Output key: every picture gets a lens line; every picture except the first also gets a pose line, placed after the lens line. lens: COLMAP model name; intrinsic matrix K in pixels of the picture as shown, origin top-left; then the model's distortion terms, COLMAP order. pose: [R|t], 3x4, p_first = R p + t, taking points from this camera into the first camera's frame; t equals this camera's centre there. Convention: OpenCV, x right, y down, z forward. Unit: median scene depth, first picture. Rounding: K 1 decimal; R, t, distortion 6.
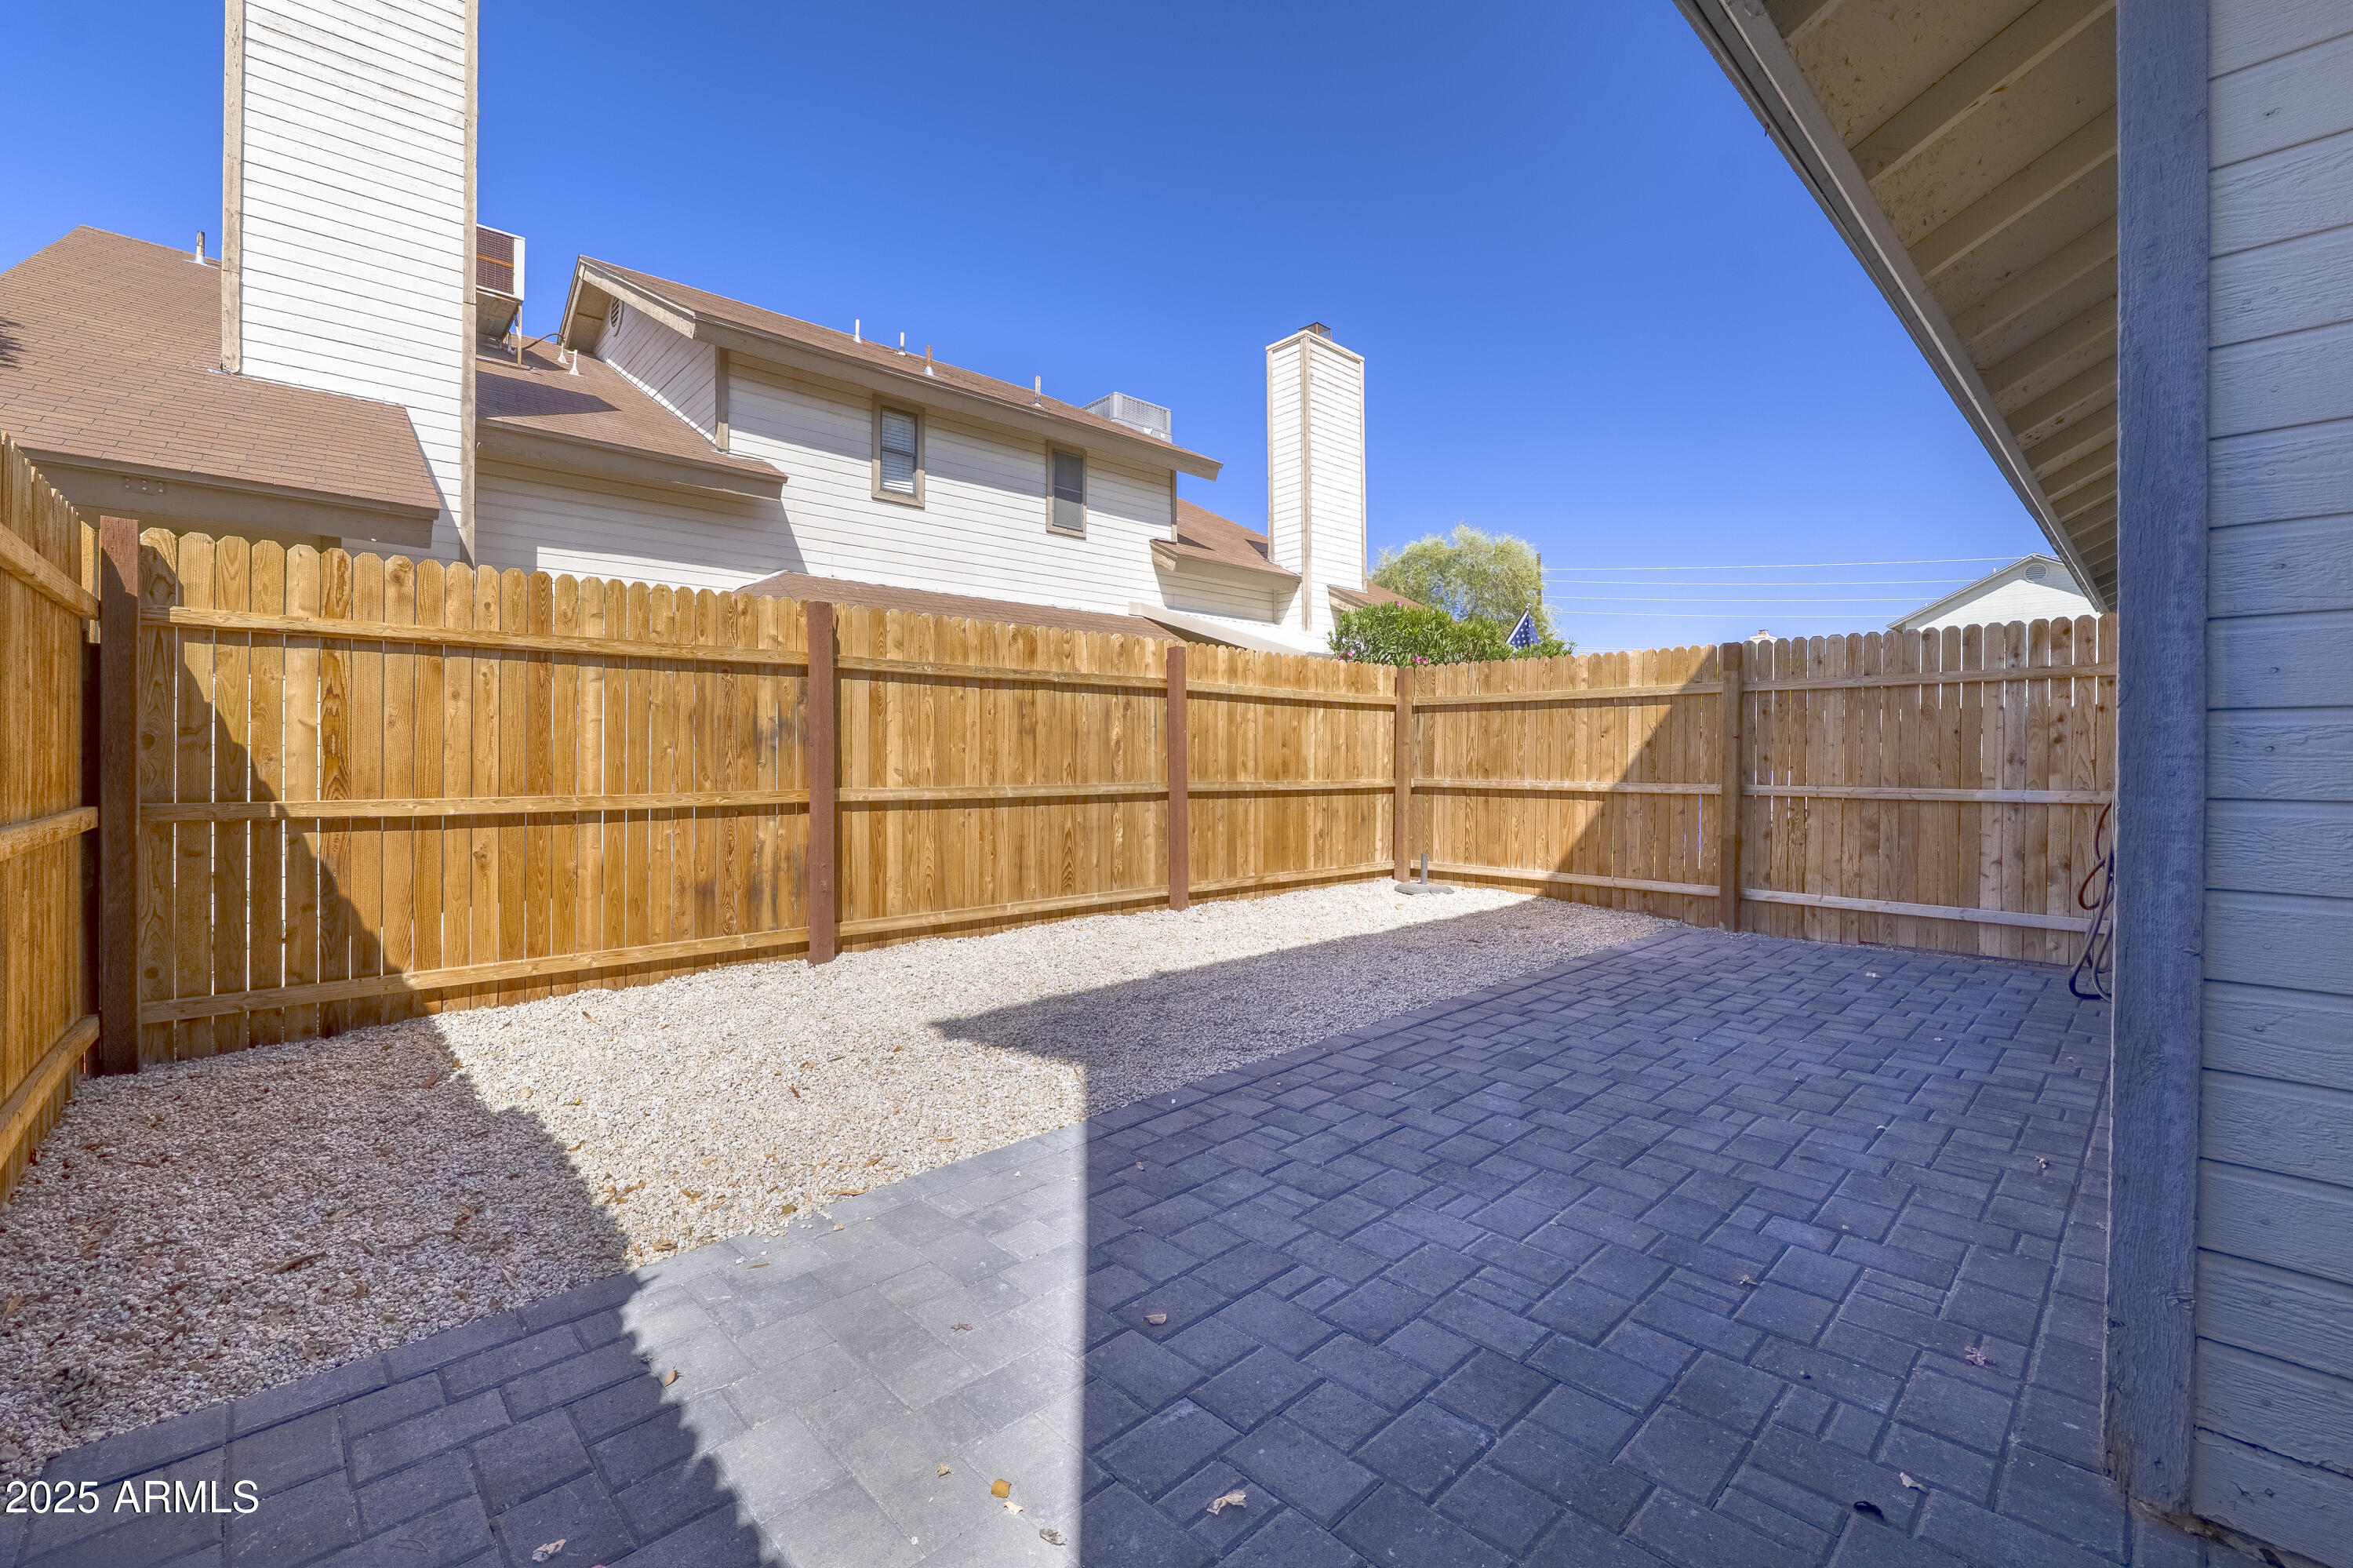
lens RADIAL K [[974.9, 0, 1117.7], [0, 974.9, 769.5], [0, 0, 1]] dist [-0.011705, -0.000159]
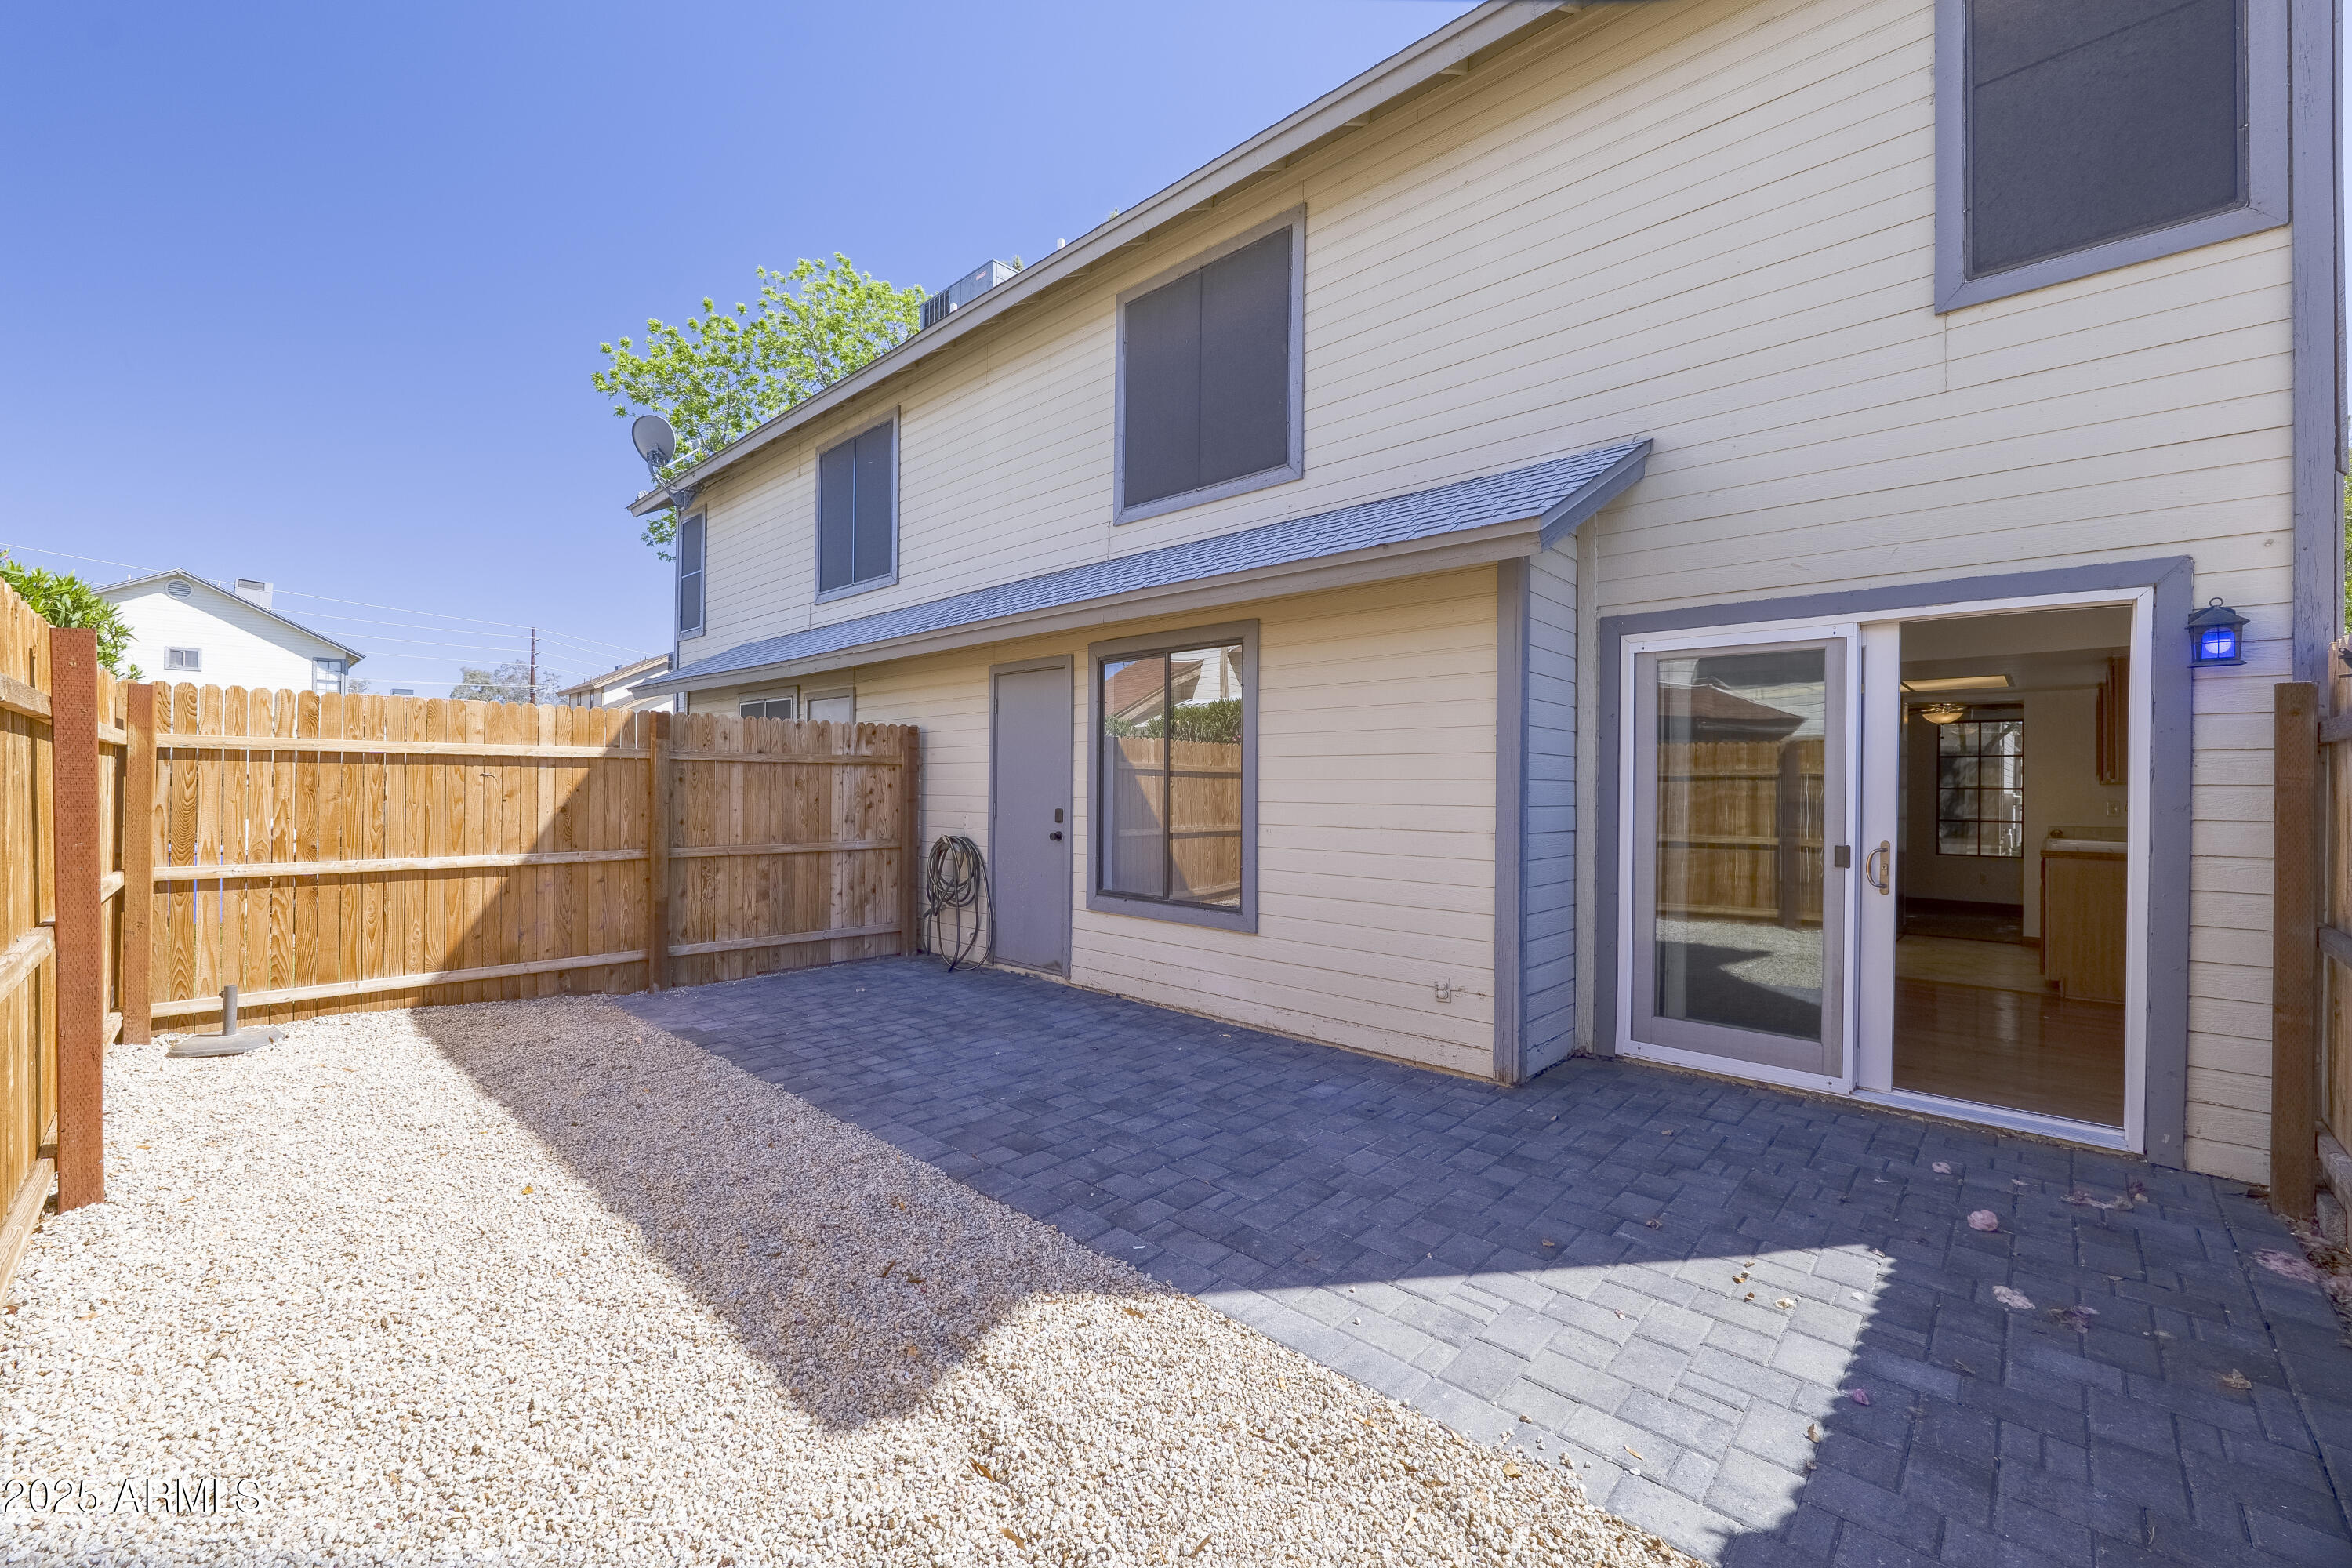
lens RADIAL K [[974.5, 0, 1183.7], [0, 974.5, 774.2], [0, 0, 1]] dist [-0.011705, -0.000159]
pose [[-0.103066, 0.006994, 0.994650, -0.601818], [0.003773, 0.999971, -0.006640, -0.072639], [-0.994667, 0.003069, -0.103089, 0.721597]]
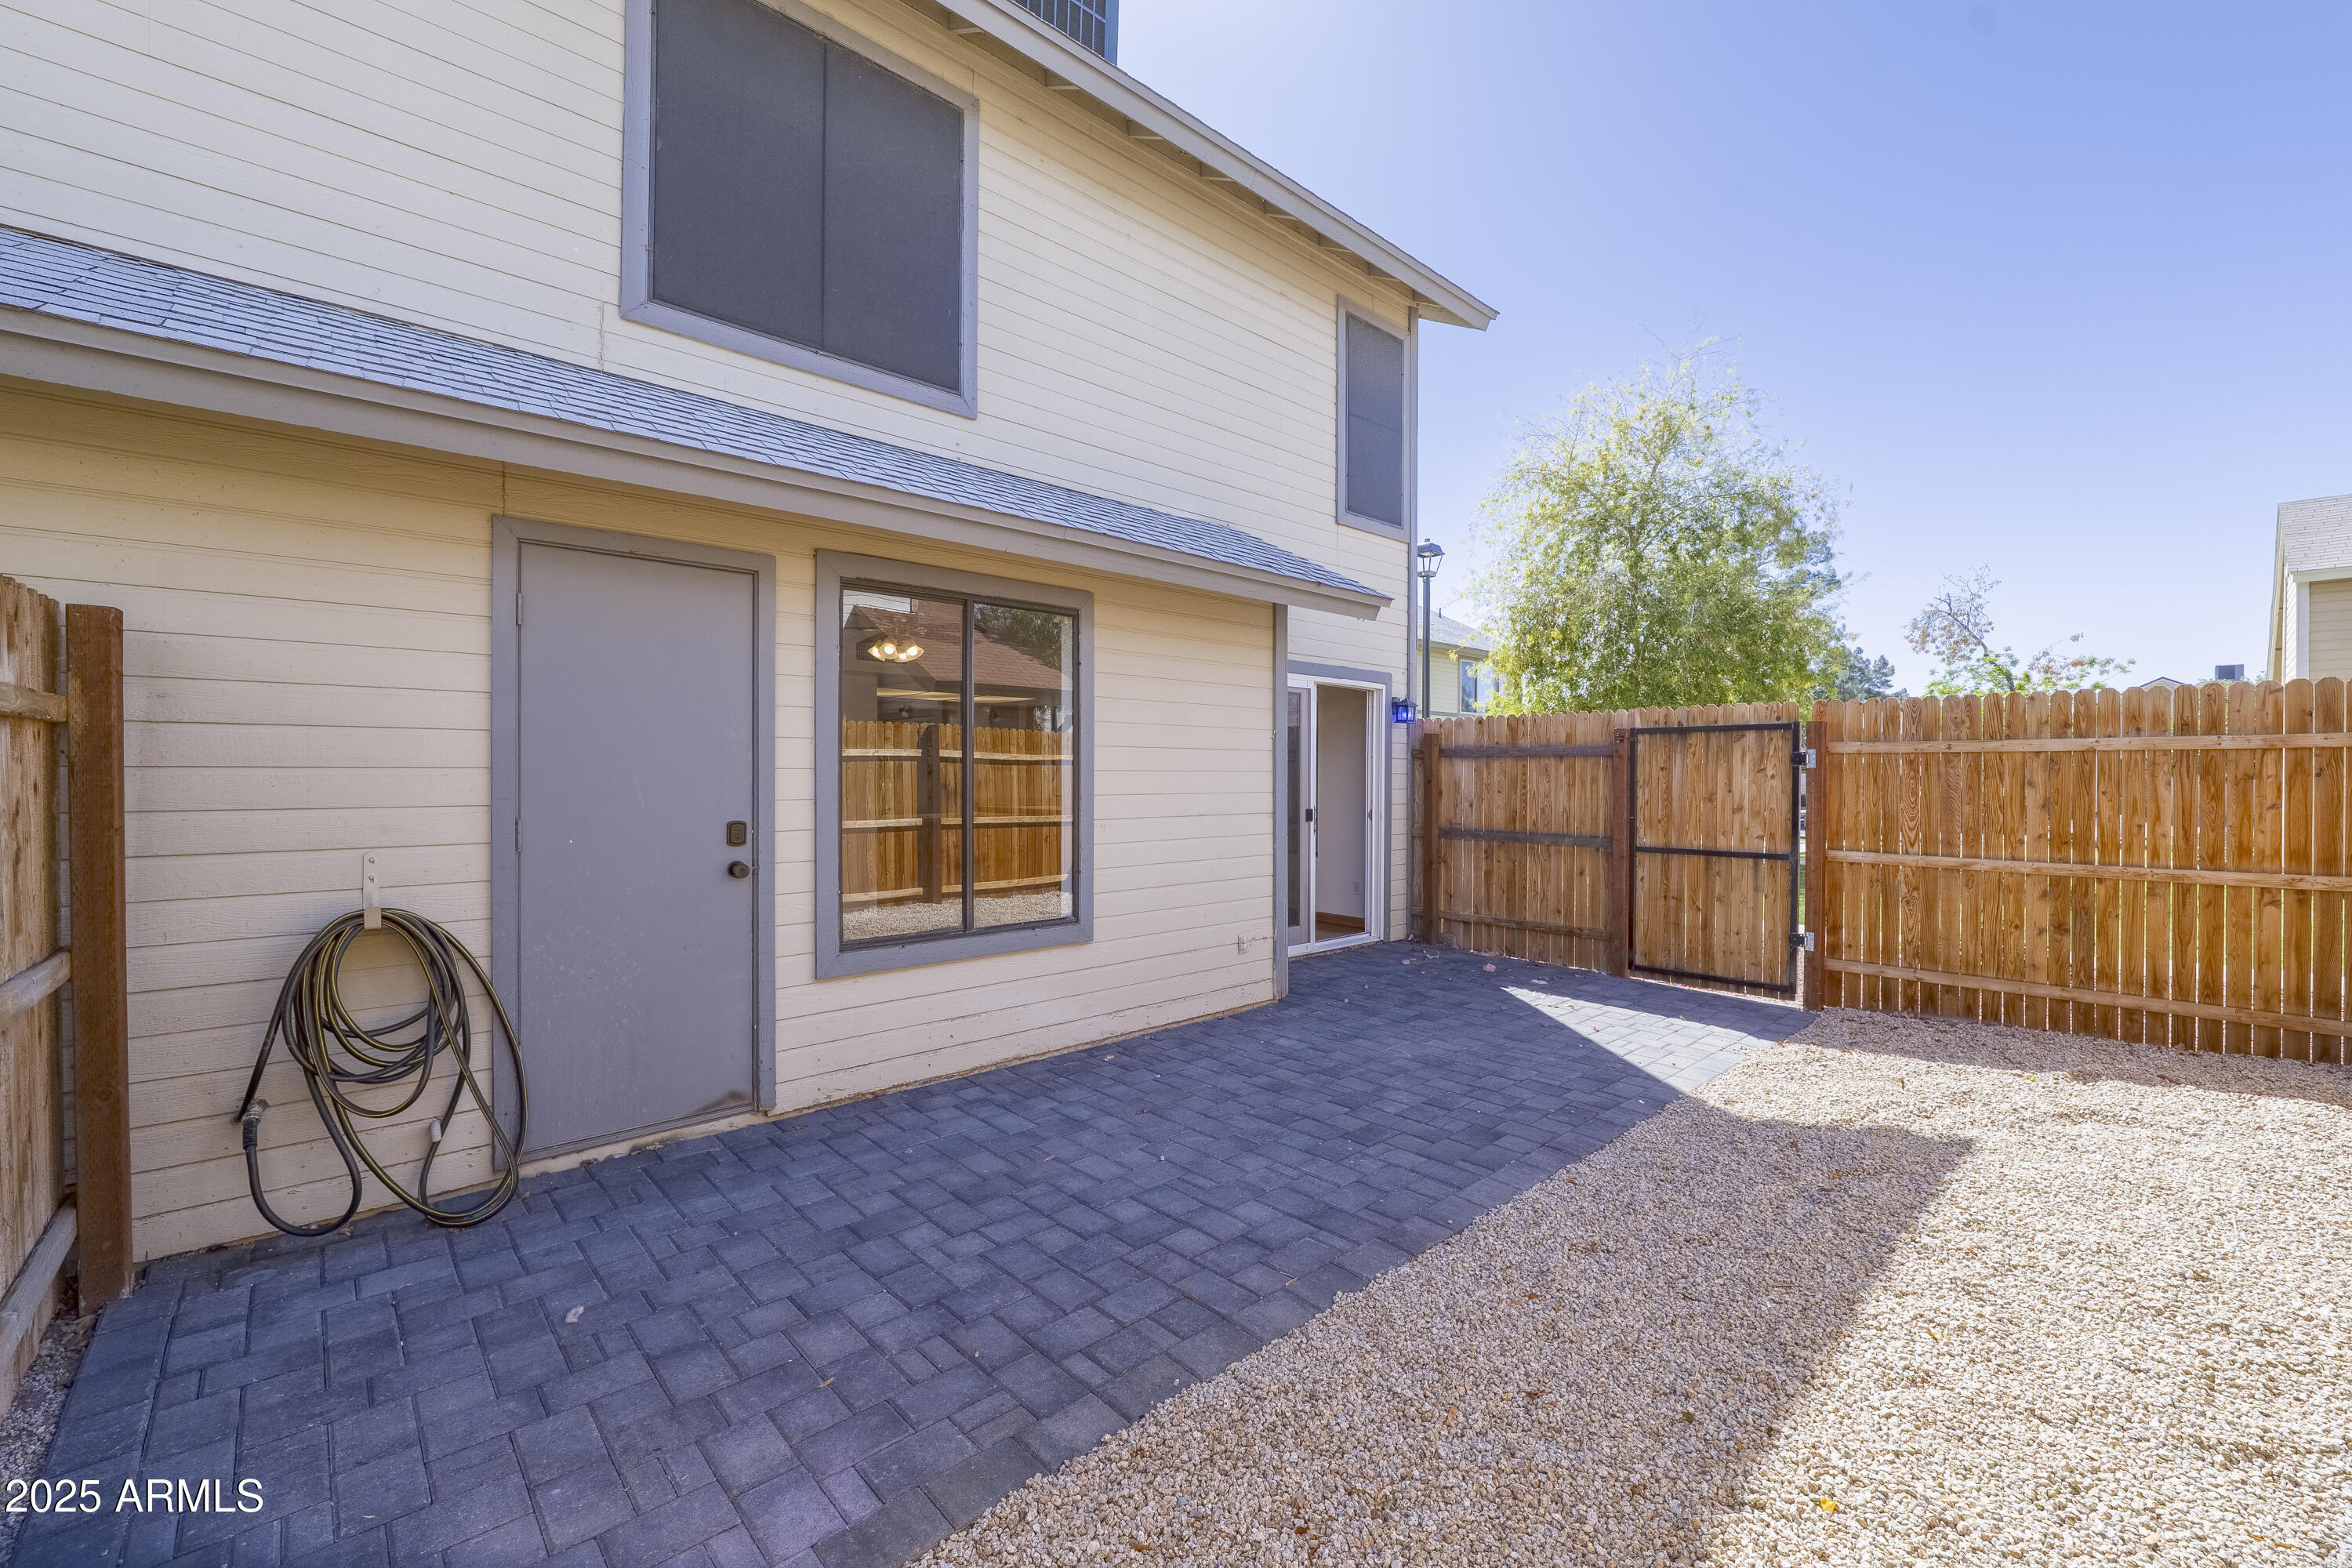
lens RADIAL K [[974.5, 0, 1159.6], [0, 974.5, 775.2], [0, 0, 1]] dist [-0.011705, -0.000159]
pose [[-0.999505, -0.000136, -0.031461, 0.515204], [-0.000410, 0.999962, 0.008686, -0.077161], [0.031458, 0.008694, -0.999467, 1.570517]]
